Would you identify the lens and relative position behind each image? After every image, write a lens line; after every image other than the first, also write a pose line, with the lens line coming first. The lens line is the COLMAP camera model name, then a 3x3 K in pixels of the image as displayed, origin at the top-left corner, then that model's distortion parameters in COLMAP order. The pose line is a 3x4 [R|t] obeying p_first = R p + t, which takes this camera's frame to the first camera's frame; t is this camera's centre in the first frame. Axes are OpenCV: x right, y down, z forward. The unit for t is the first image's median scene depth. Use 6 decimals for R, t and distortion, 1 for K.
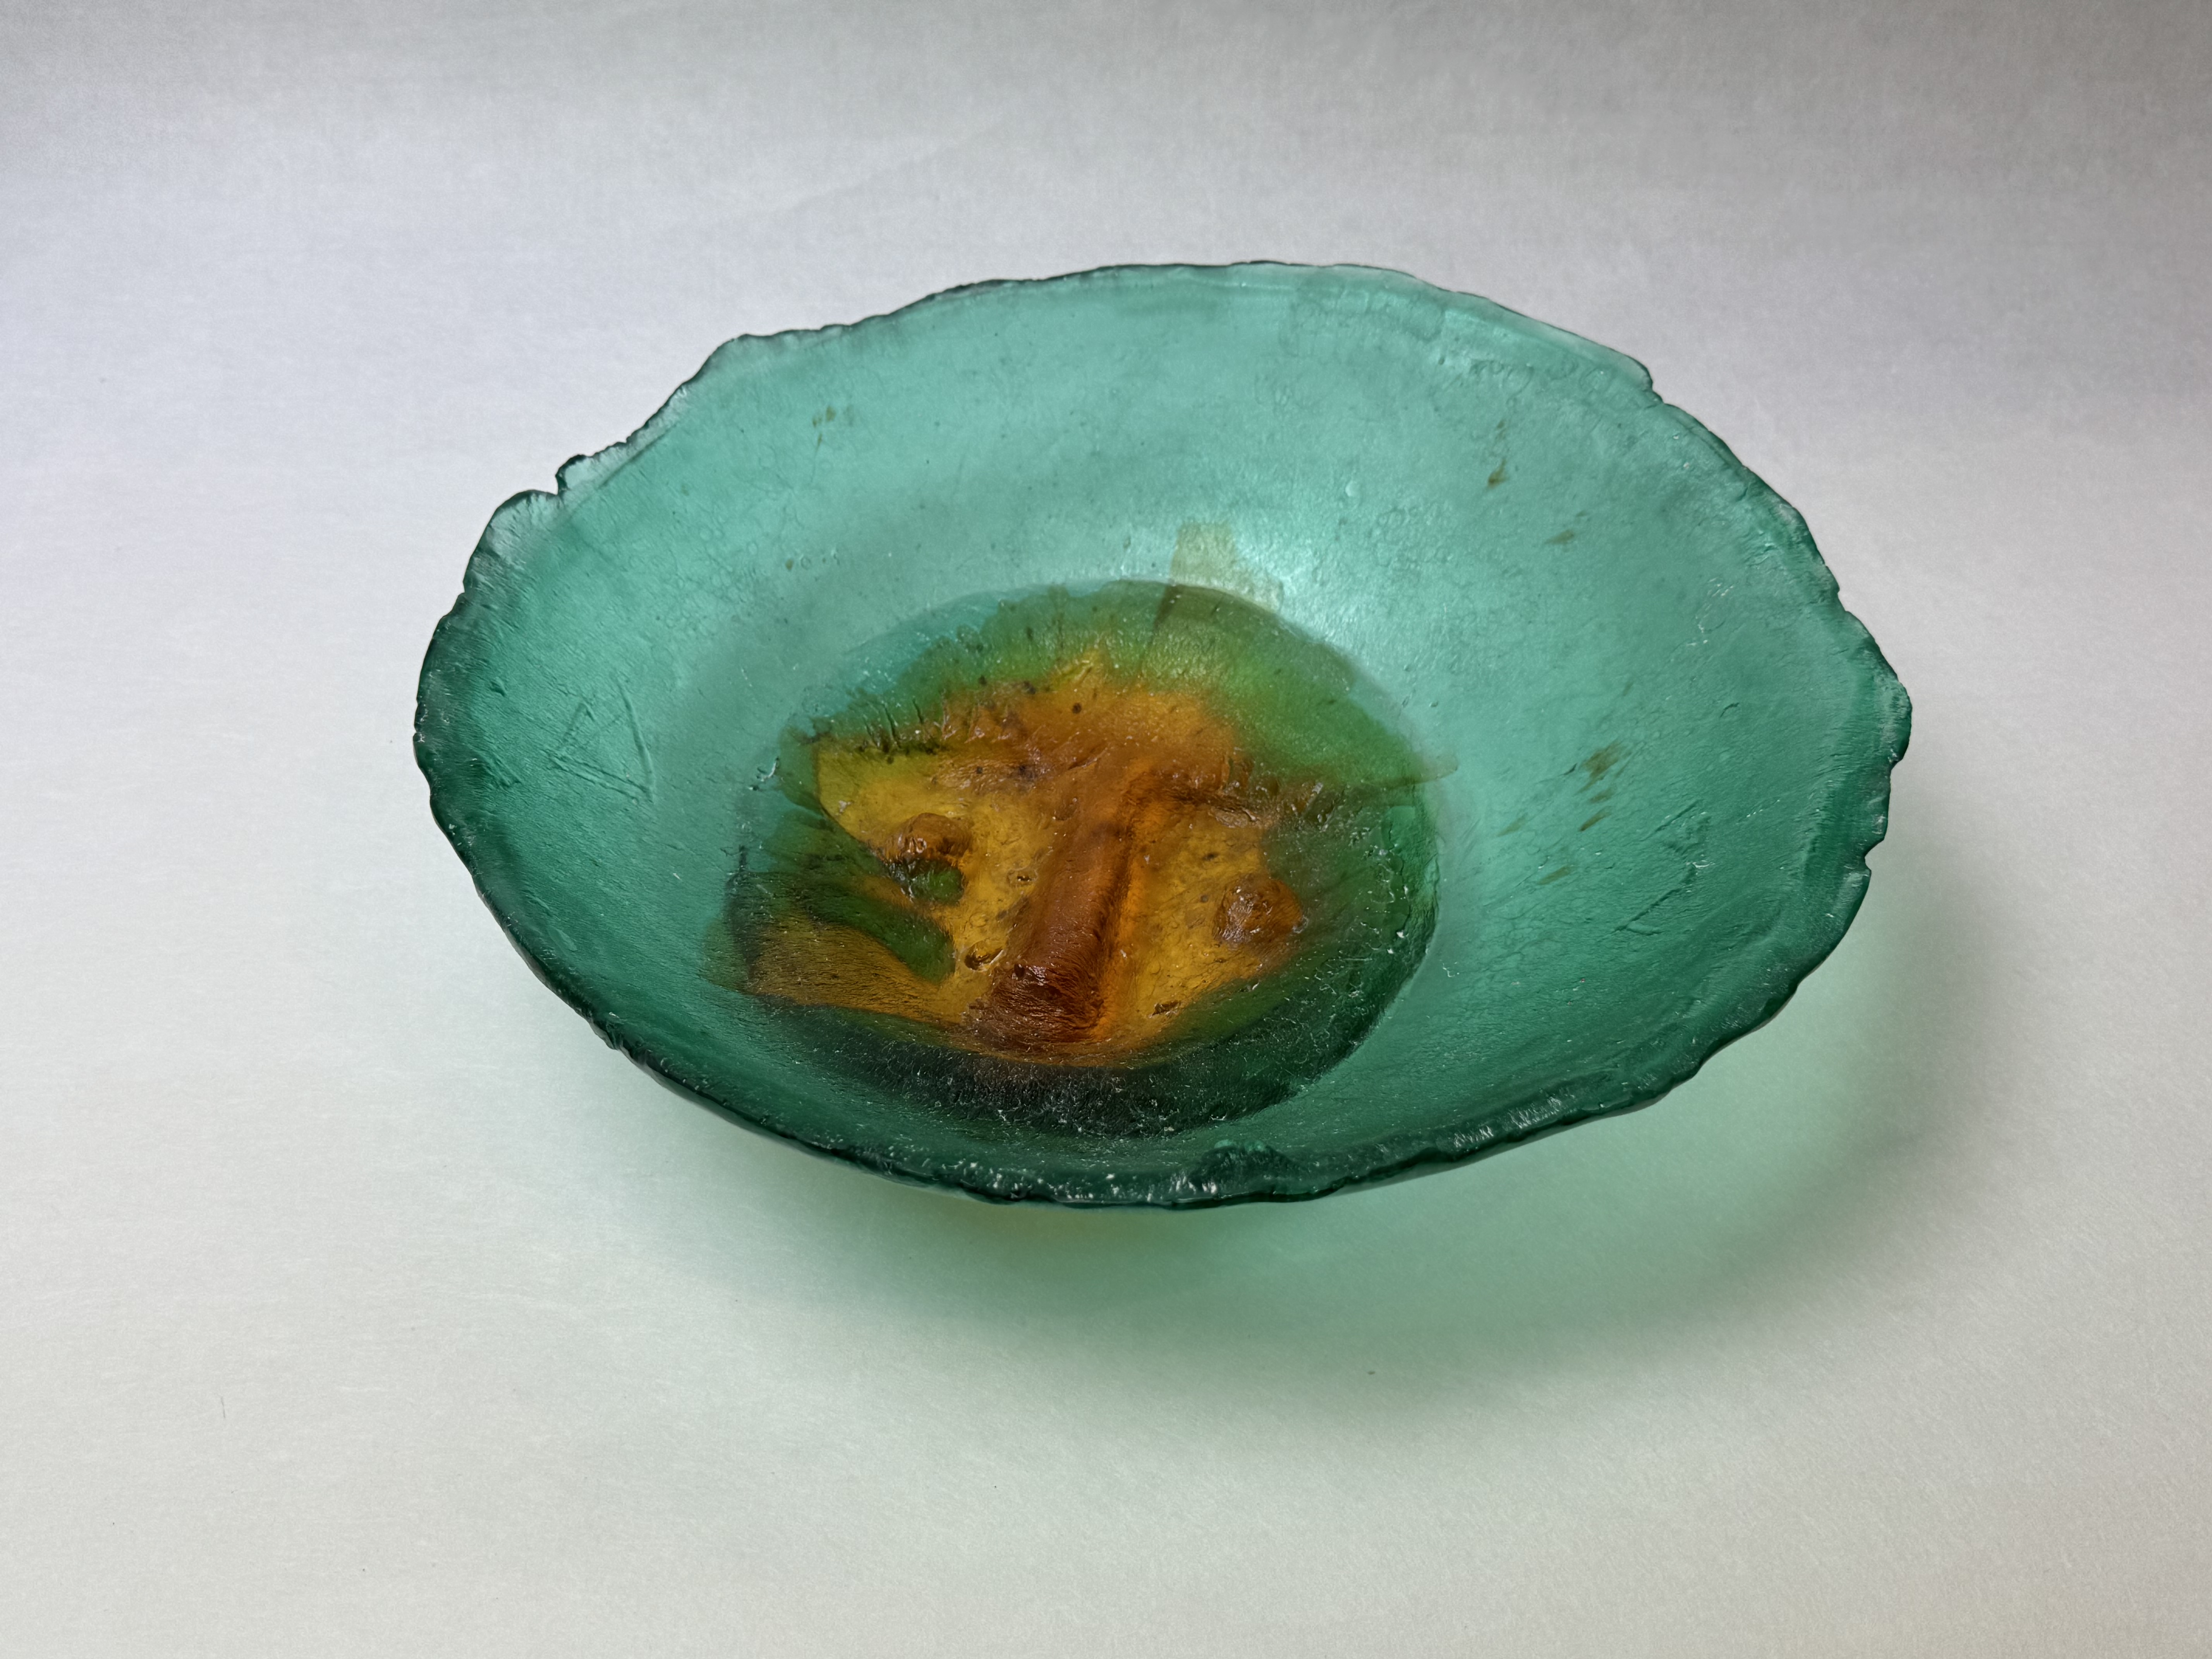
lens RADIAL K [[2262.1, 0, 1139.0], [0, 2262.1, 830.0], [0, 0, 1]] dist [0.143884, -0.289551]
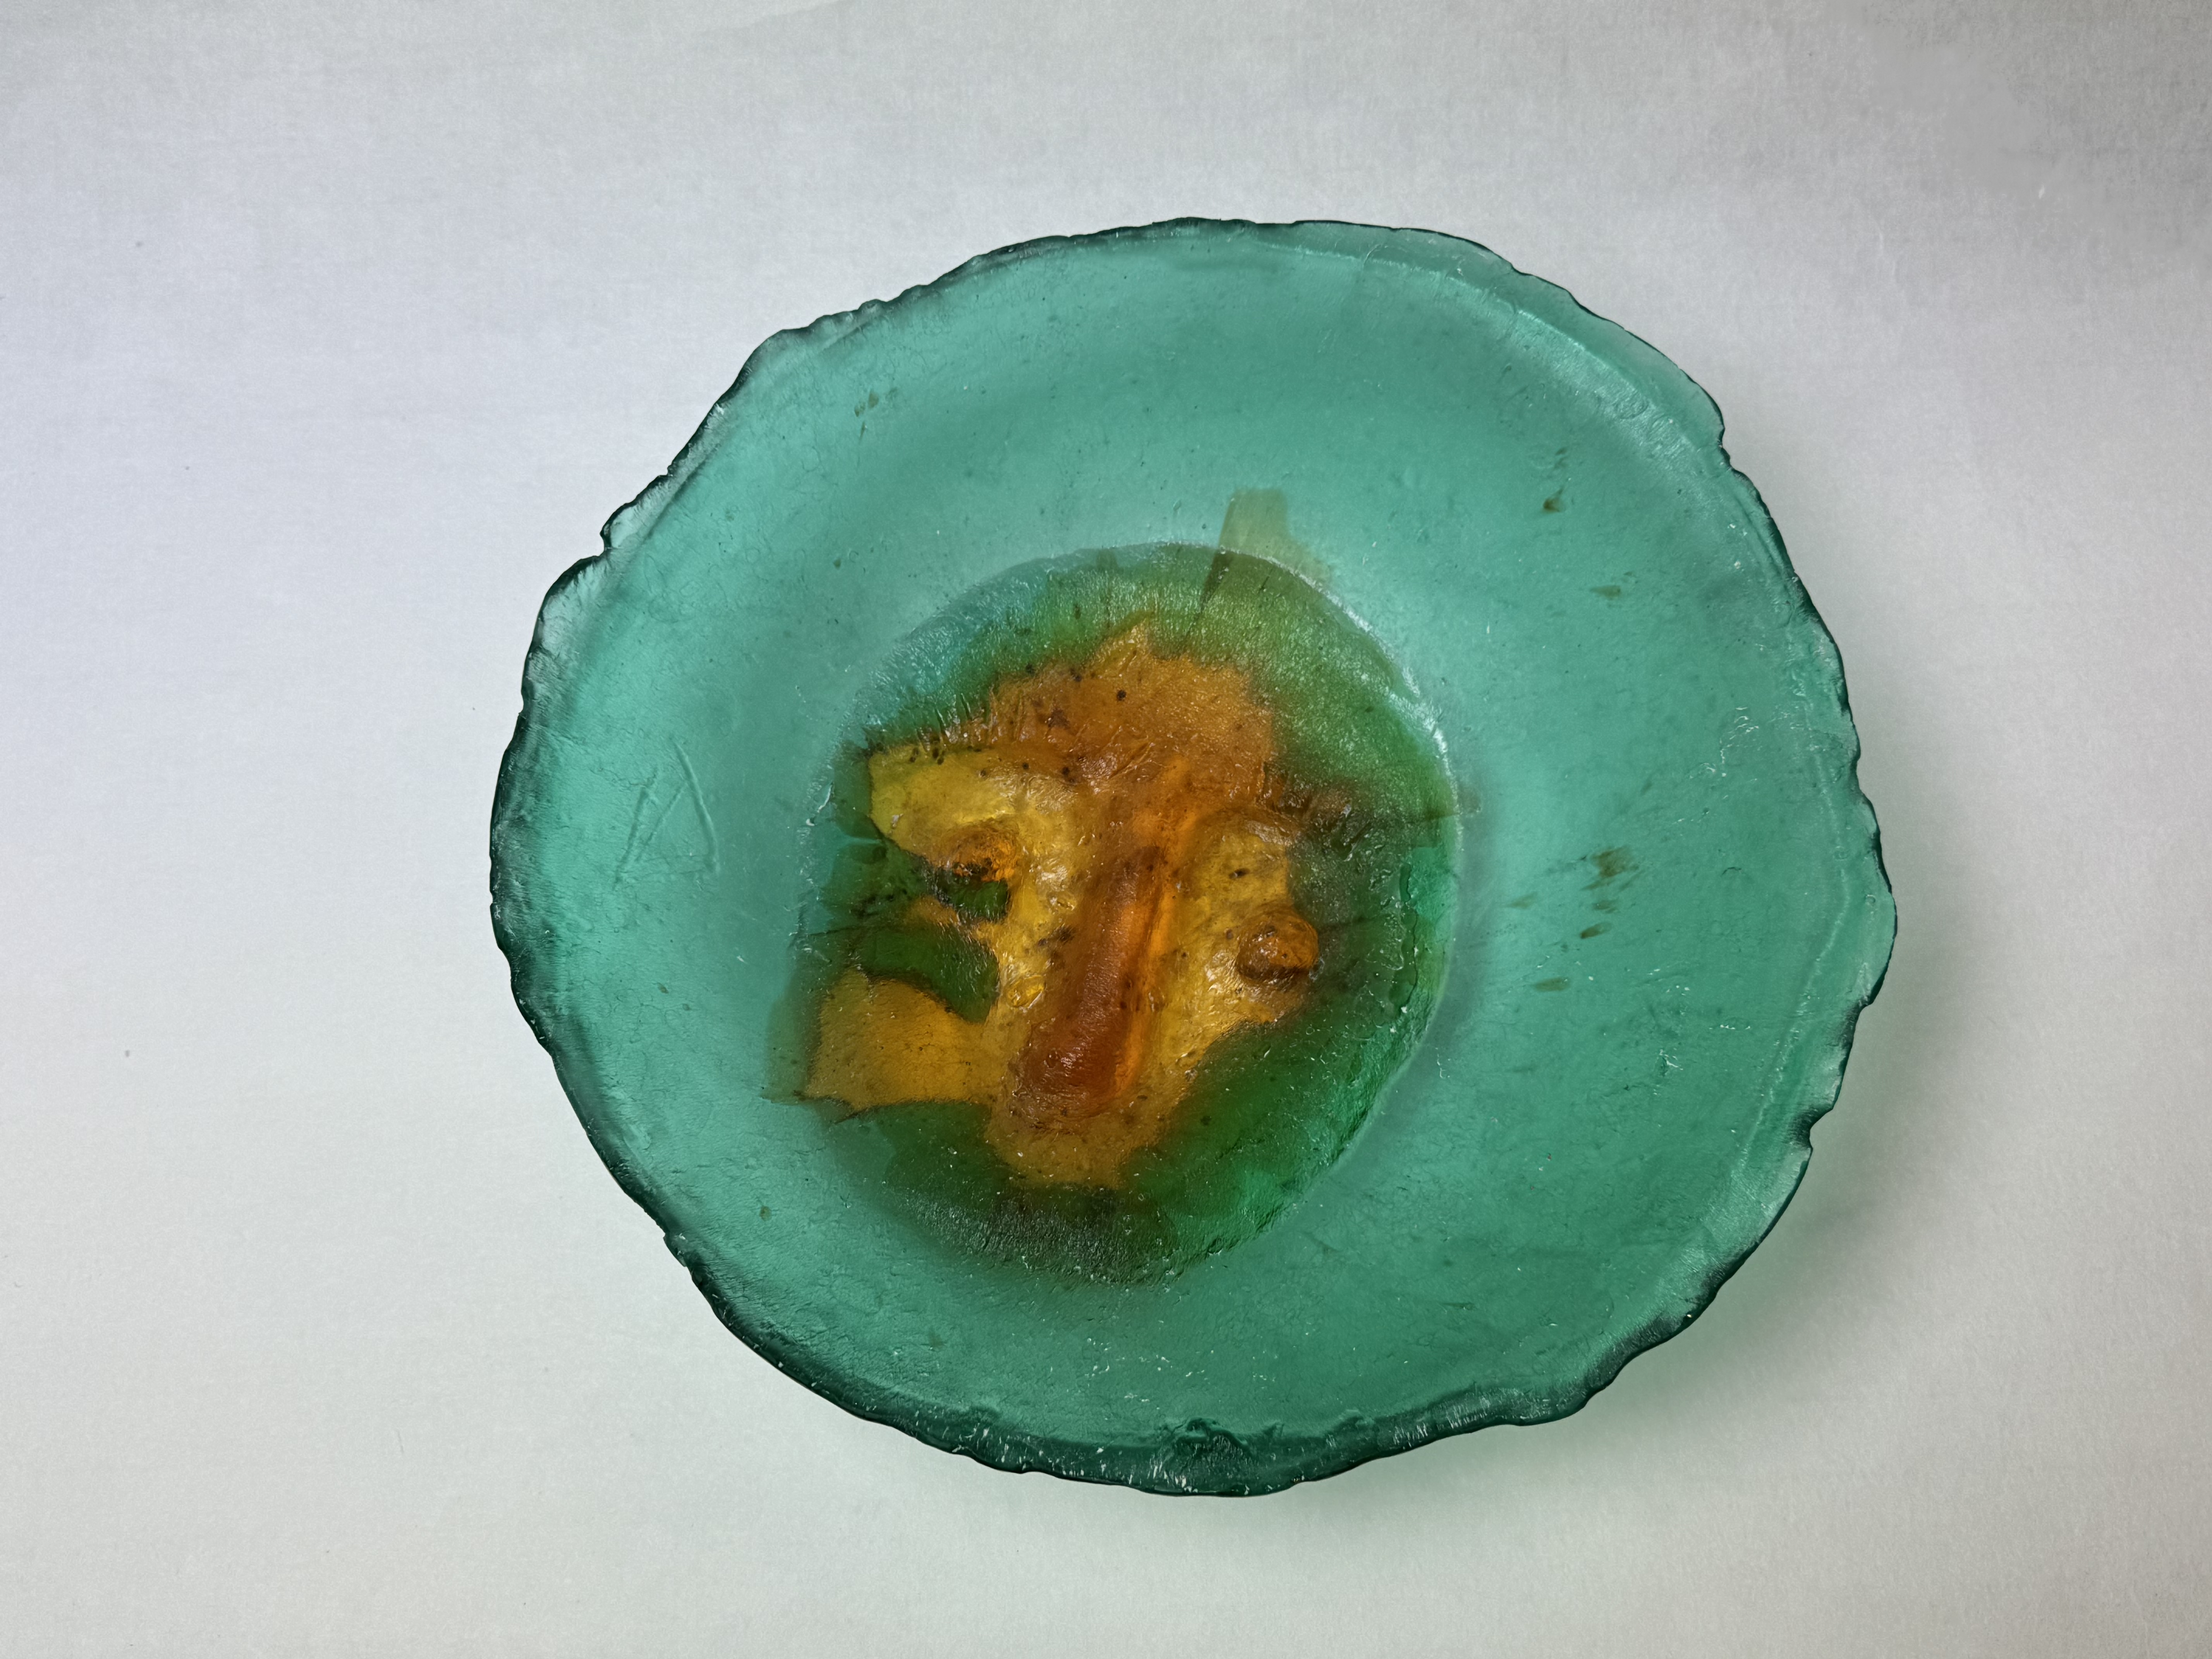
lens RADIAL K [[2262.1, 0, 1139.0], [0, 2262.1, 830.0], [0, 0, 1]] dist [0.143884, -0.289551]
pose [[0.997286, 0.043060, -0.059722, 0.047722], [-0.011383, 0.891566, 0.452748, -0.496846], [0.072742, -0.450840, 0.889636, 0.061606]]
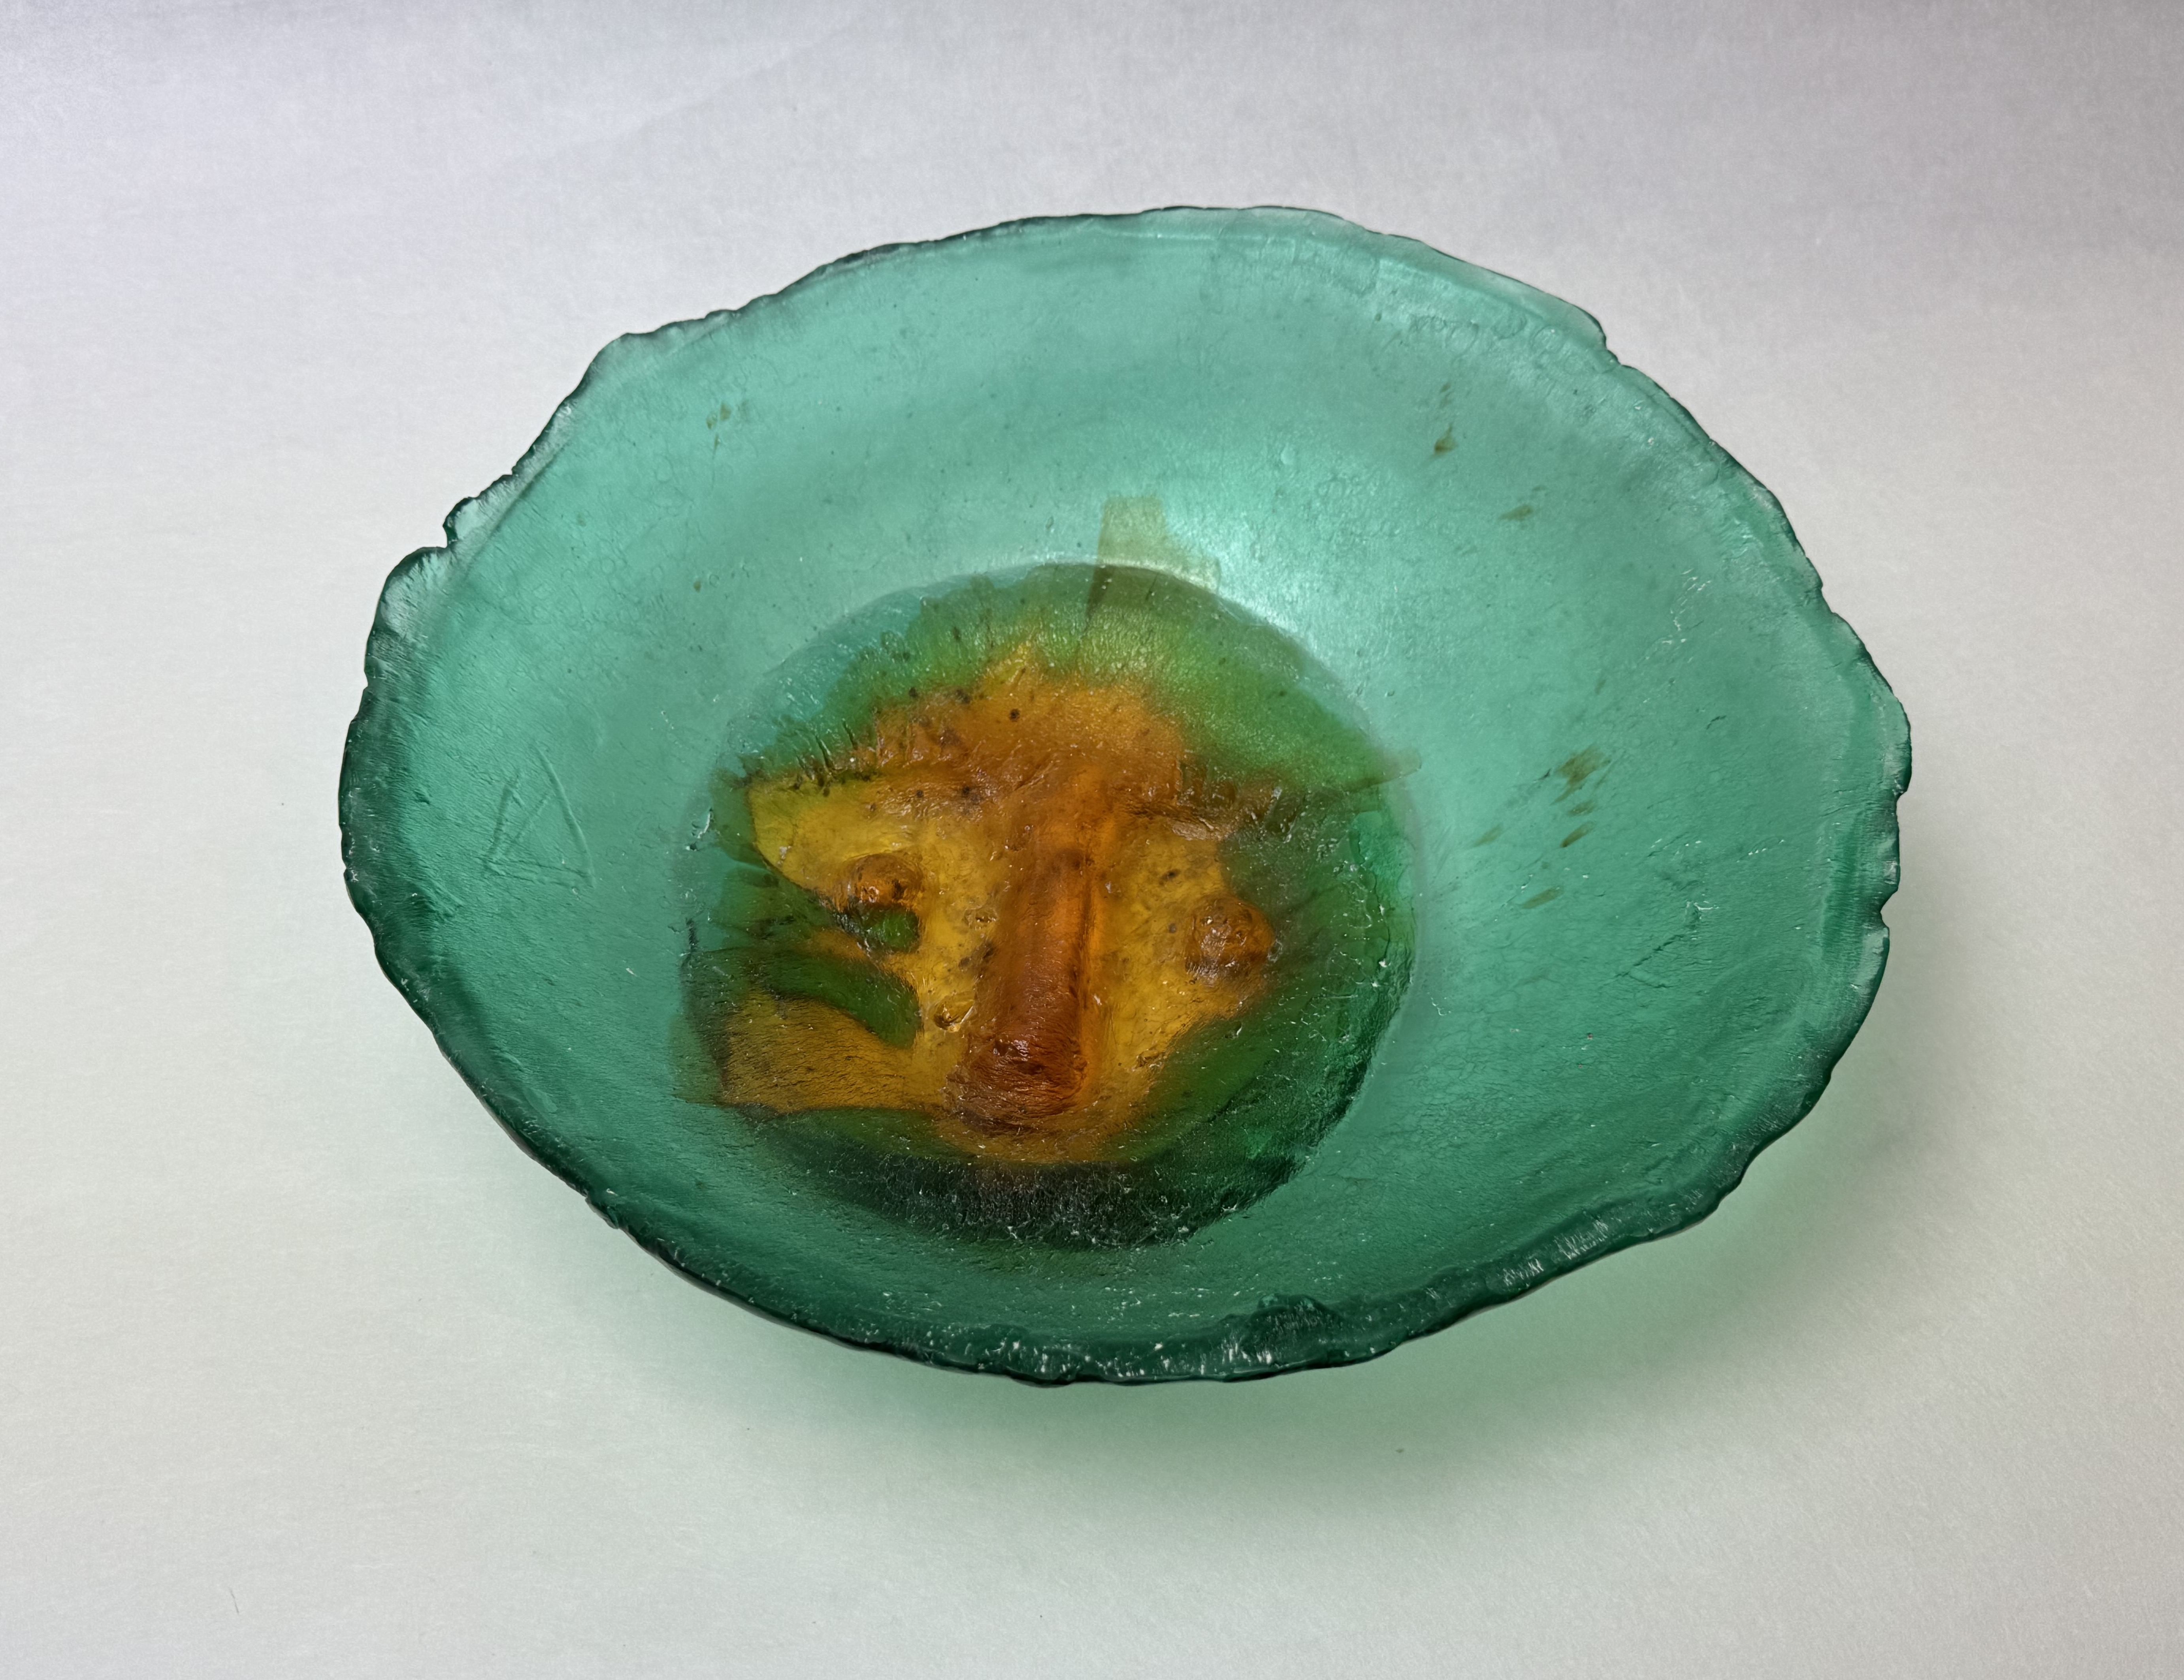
lens RADIAL K [[2303.9, 0, 1092.0], [0, 2303.9, 840.0], [0, 0, 1]] dist [0.144638, -0.306956]
pose [[0.995330, -0.071228, 0.065154, -0.065956], [0.060726, 0.986672, 0.150967, -0.155775], [-0.075039, -0.146306, 0.986389, 0.040159]]
